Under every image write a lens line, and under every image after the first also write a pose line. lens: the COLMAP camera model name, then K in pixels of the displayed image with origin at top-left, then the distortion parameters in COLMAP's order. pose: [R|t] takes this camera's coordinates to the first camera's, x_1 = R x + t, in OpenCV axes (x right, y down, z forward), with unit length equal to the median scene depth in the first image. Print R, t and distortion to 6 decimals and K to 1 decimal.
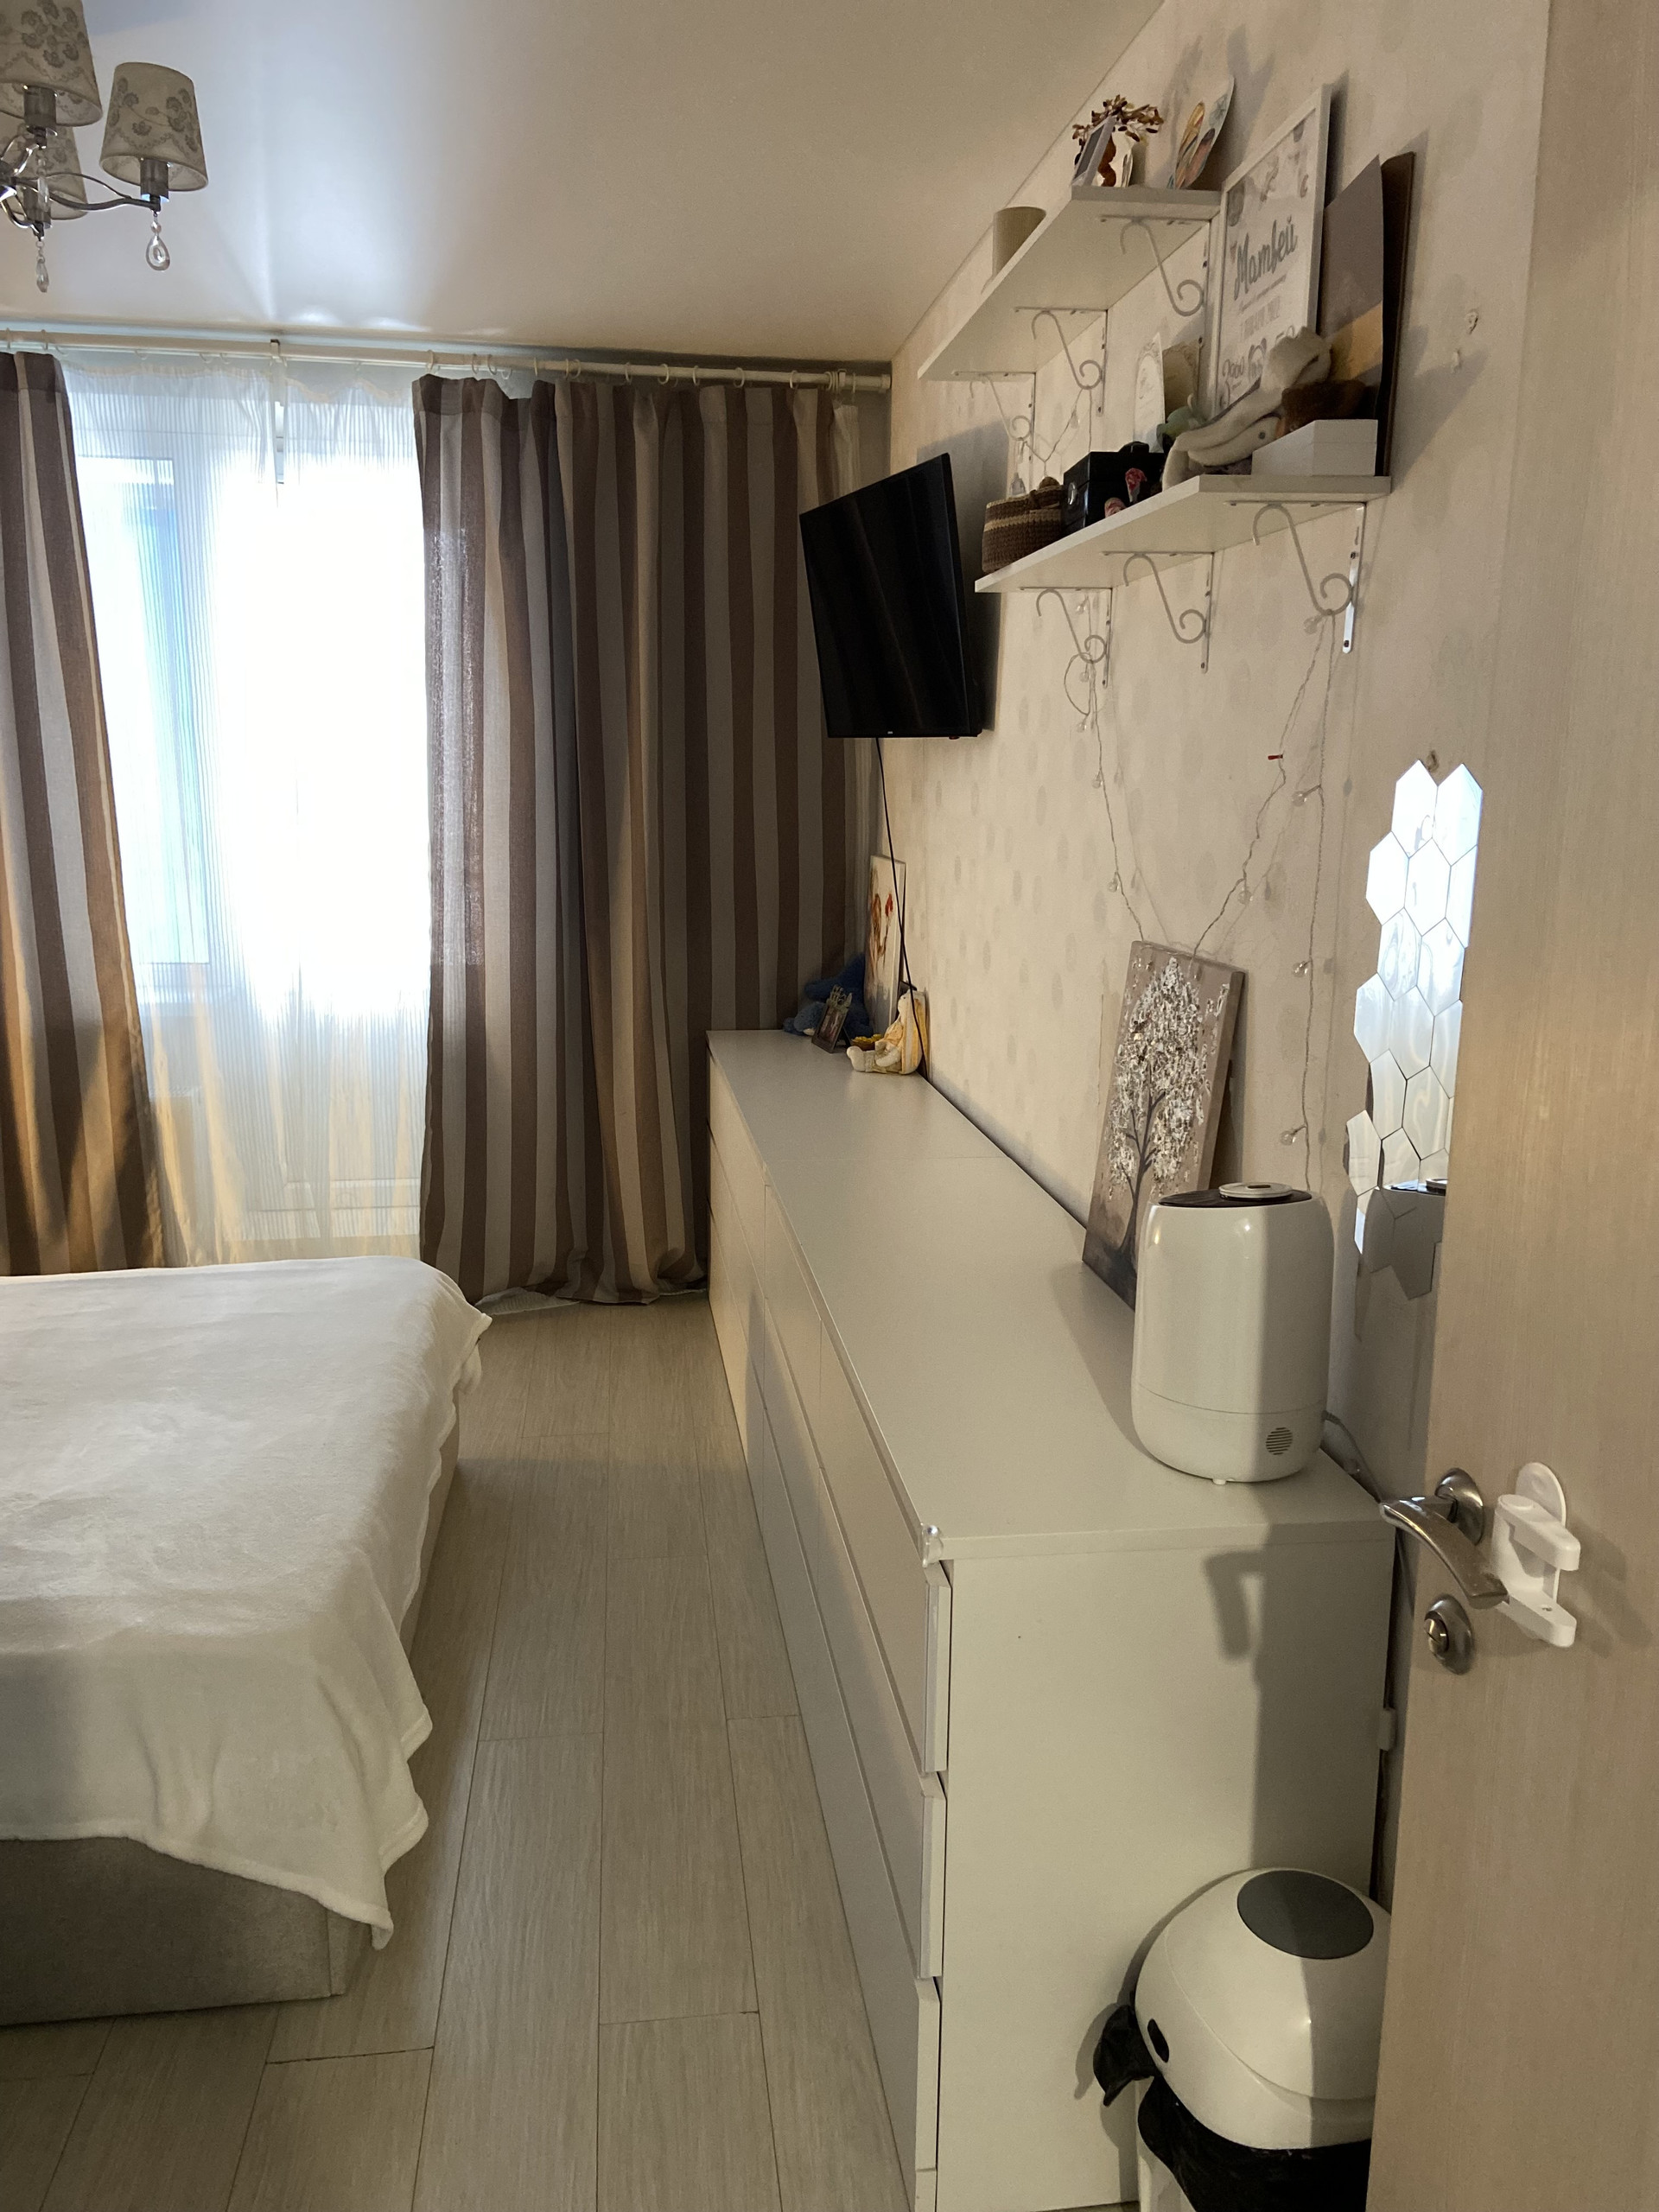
lens RADIAL K [[1684.9, 0, 869.8], [0, 1684.9, 1110.3], [0, 0, 1]] dist [0.114545, -0.136488]
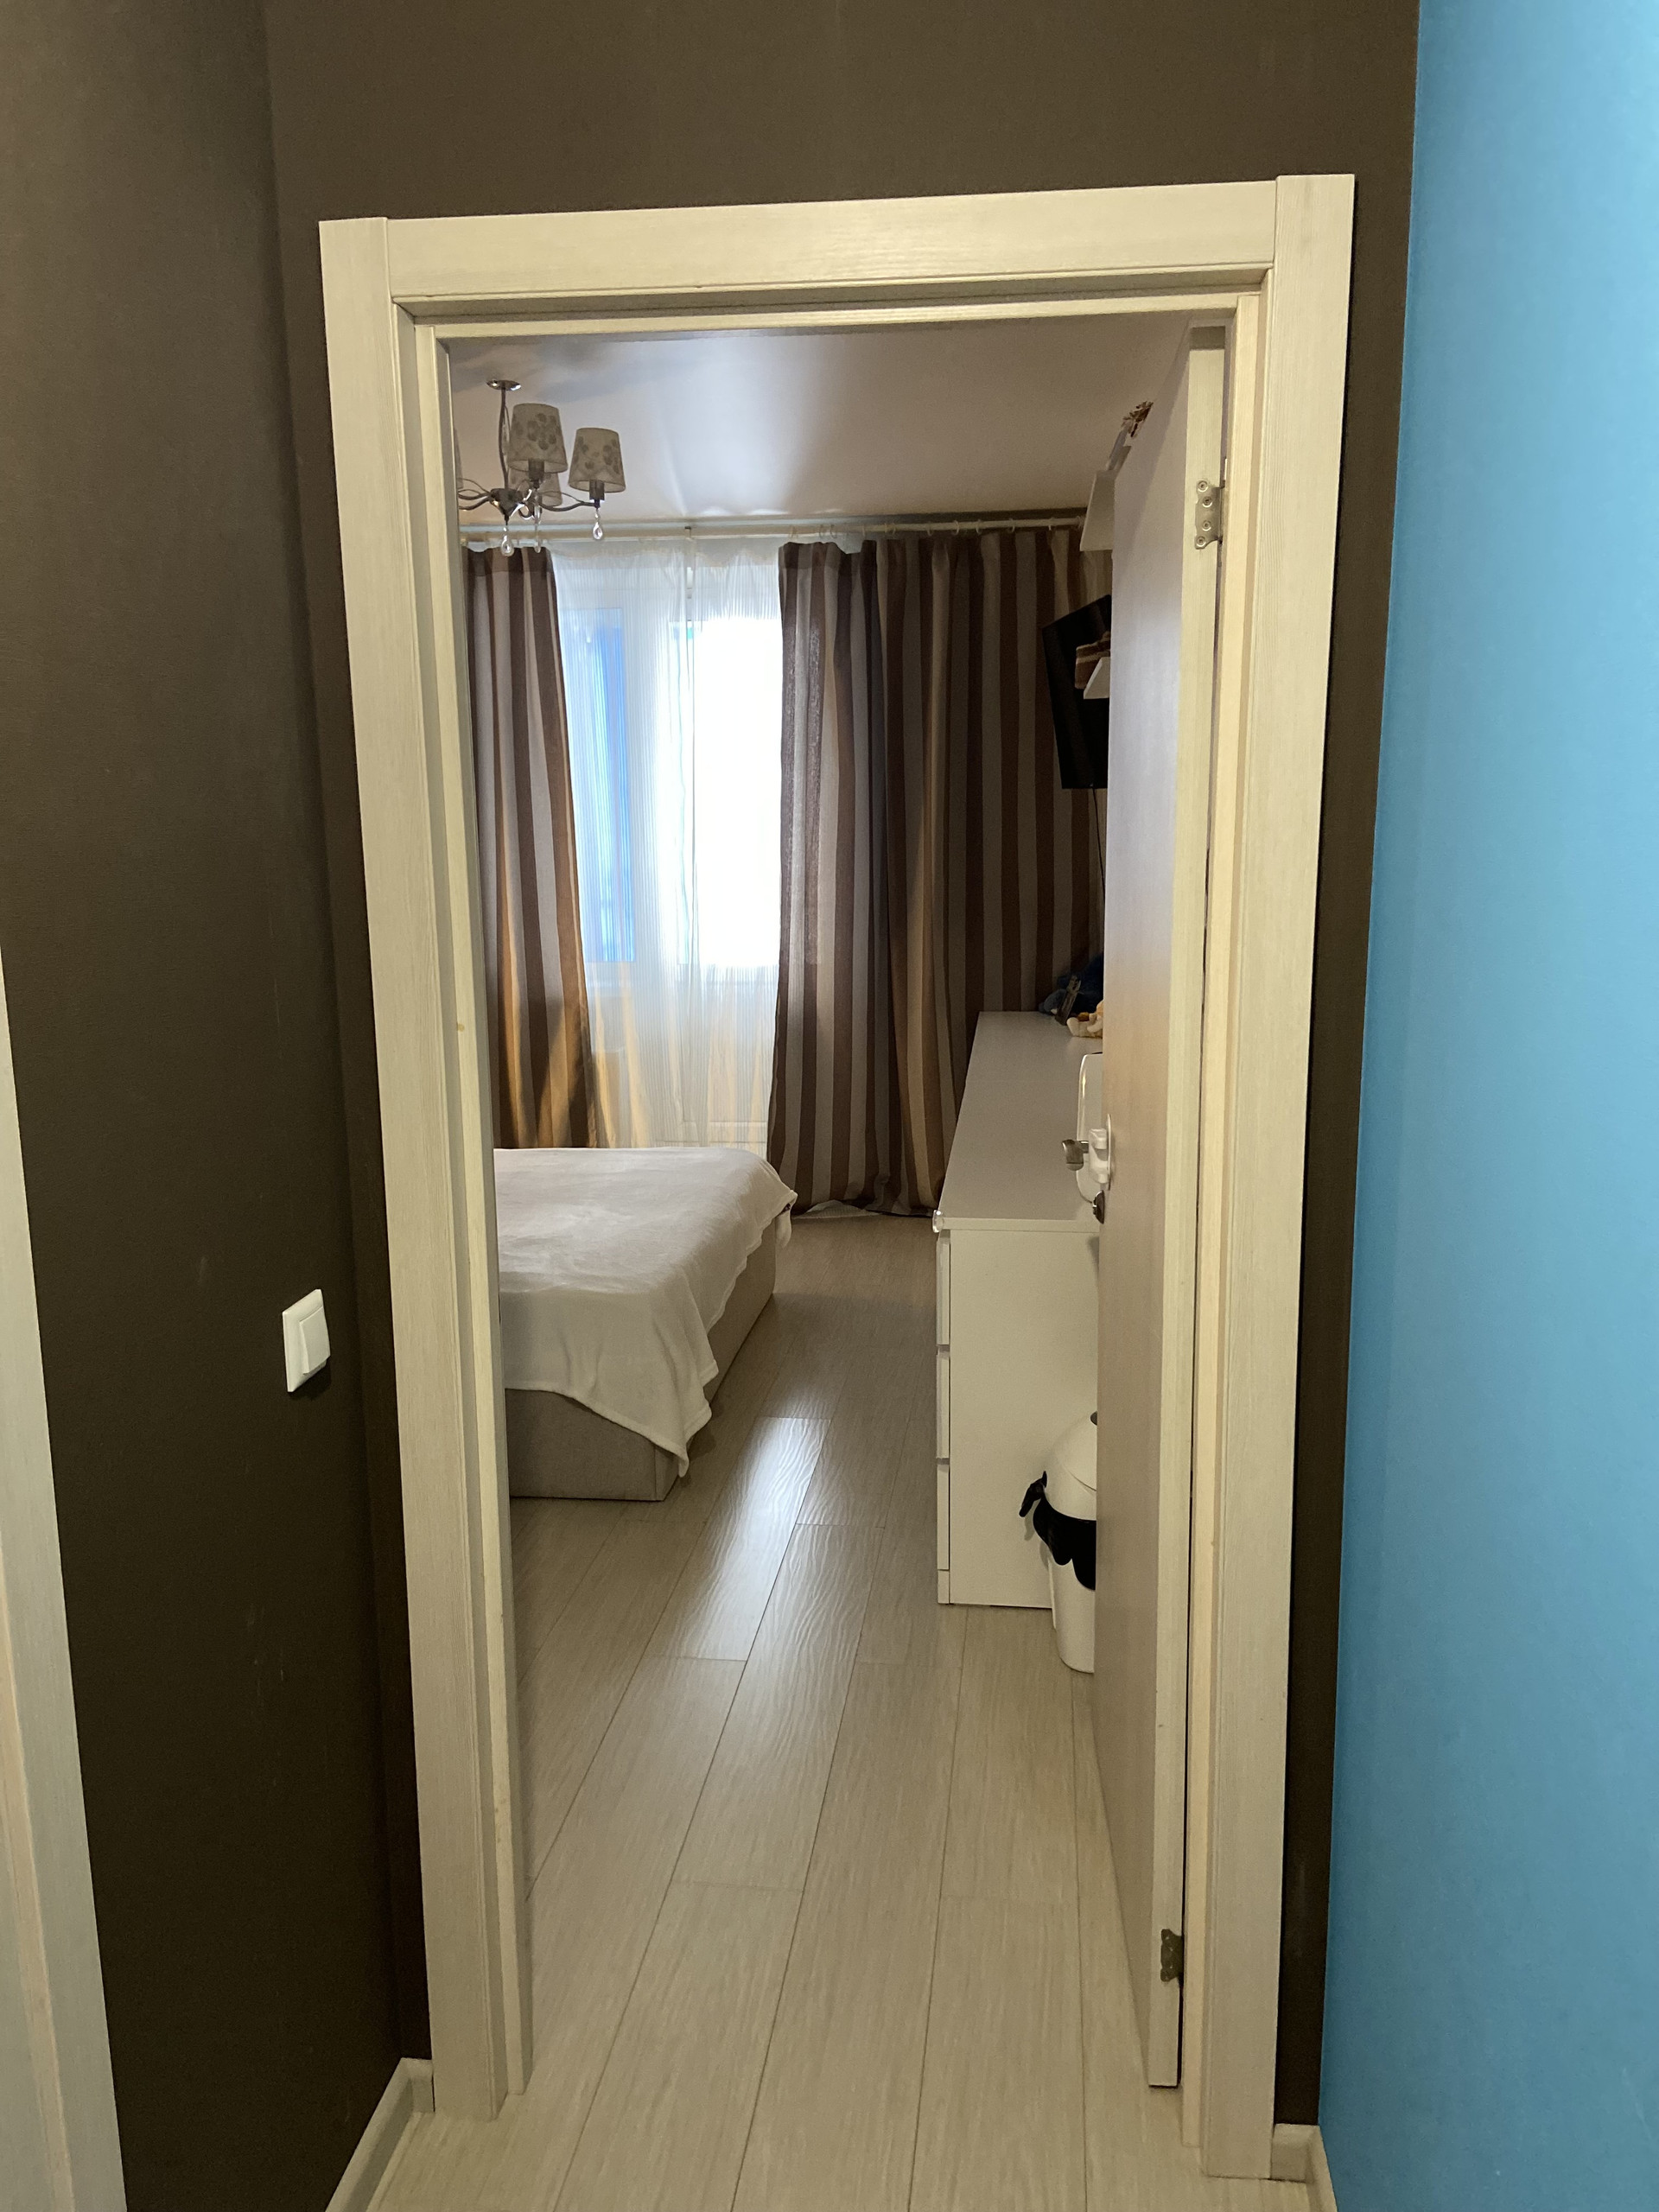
lens RADIAL K [[1684.9, 0, 869.8], [0, 1684.9, 1110.3], [0, 0, 1]] dist [0.114545, -0.136488]
pose [[0.969049, 0.021088, -0.245965, 0.161296], [-0.026578, 0.999466, -0.019022, 0.063562], [0.245433, 0.024971, 0.969092, -0.328947]]
